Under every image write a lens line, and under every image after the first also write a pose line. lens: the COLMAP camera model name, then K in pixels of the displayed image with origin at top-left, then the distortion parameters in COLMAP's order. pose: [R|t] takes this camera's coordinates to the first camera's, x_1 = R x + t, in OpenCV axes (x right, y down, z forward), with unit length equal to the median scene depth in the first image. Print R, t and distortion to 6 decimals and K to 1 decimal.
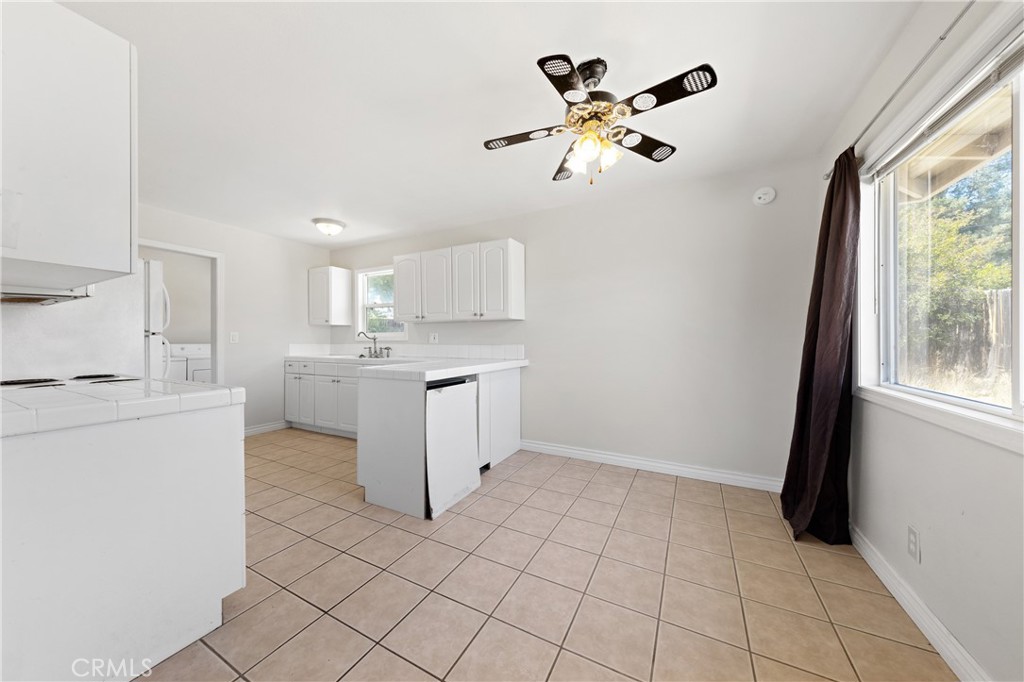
lens RADIAL K [[346.8, 0, 506.6], [0, 346.8, 340.6], [0, 0, 1]] dist [0.011542, -0.000267]
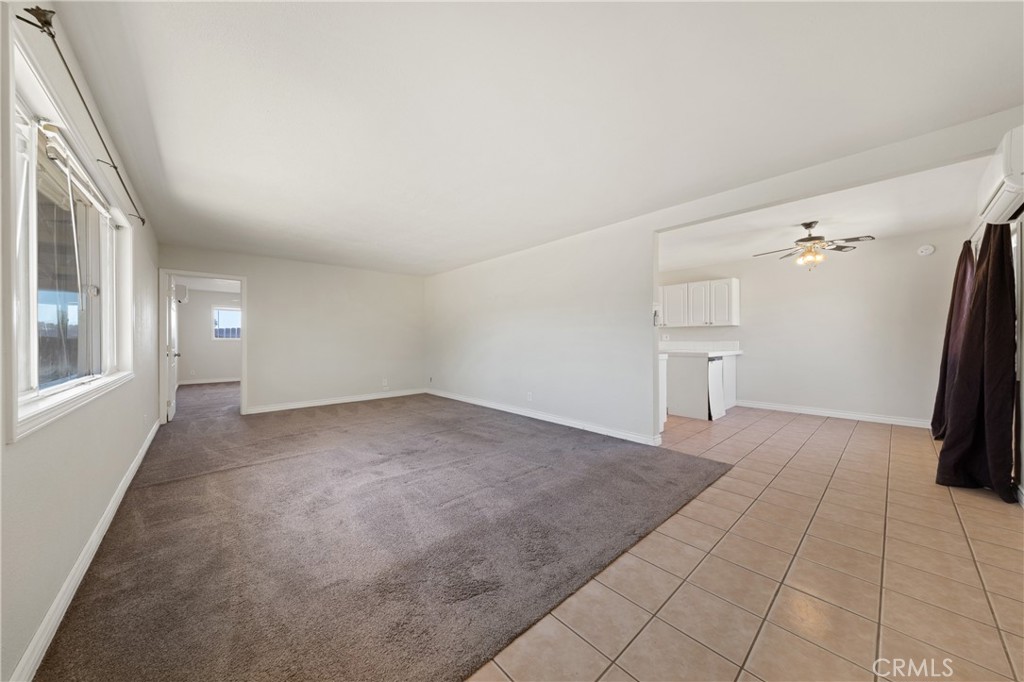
lens RADIAL K [[346.8, 0, 515.5], [0, 346.8, 340.8], [0, 0, 1]] dist [0.011542, -0.000267]
pose [[0.946369, 0.000379, -0.323088, -0.418448], [-0.000175, 1.000000, 0.000660, 0.009866], [0.323088, -0.000568, 0.946369, -0.896334]]
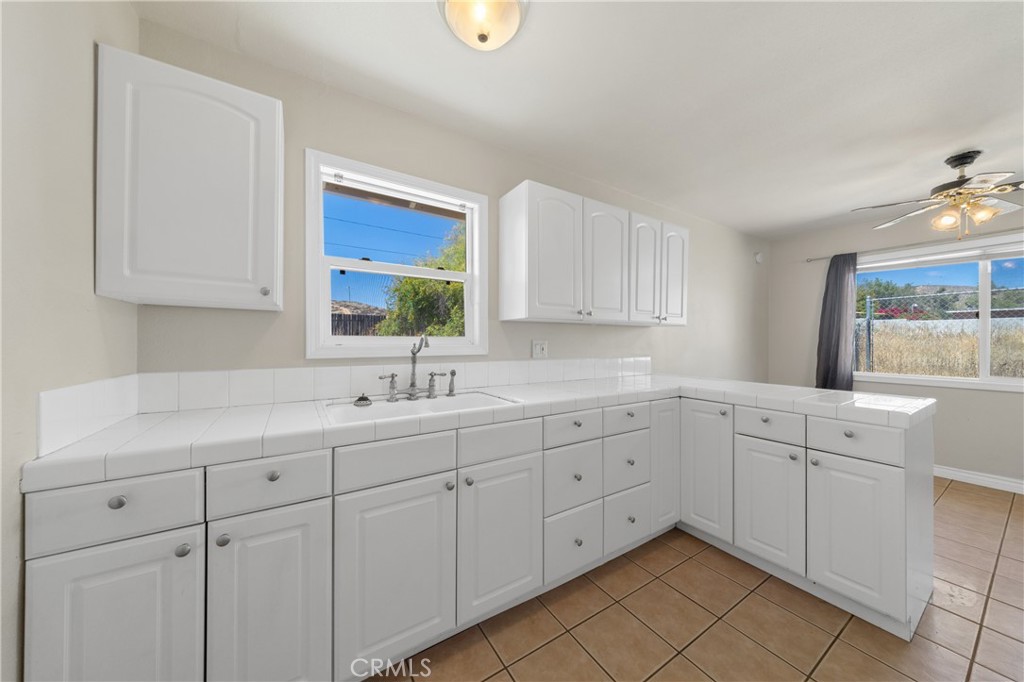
lens RADIAL K [[346.8, 0, 533.3], [0, 346.8, 341.7], [0, 0, 1]] dist [0.011542, -0.000267]
pose [[0.465117, 0.005175, 0.885234, -0.855075], [-0.000284, 0.999984, -0.005697, -0.018596], [-0.885249, 0.002398, 0.465111, 0.899390]]
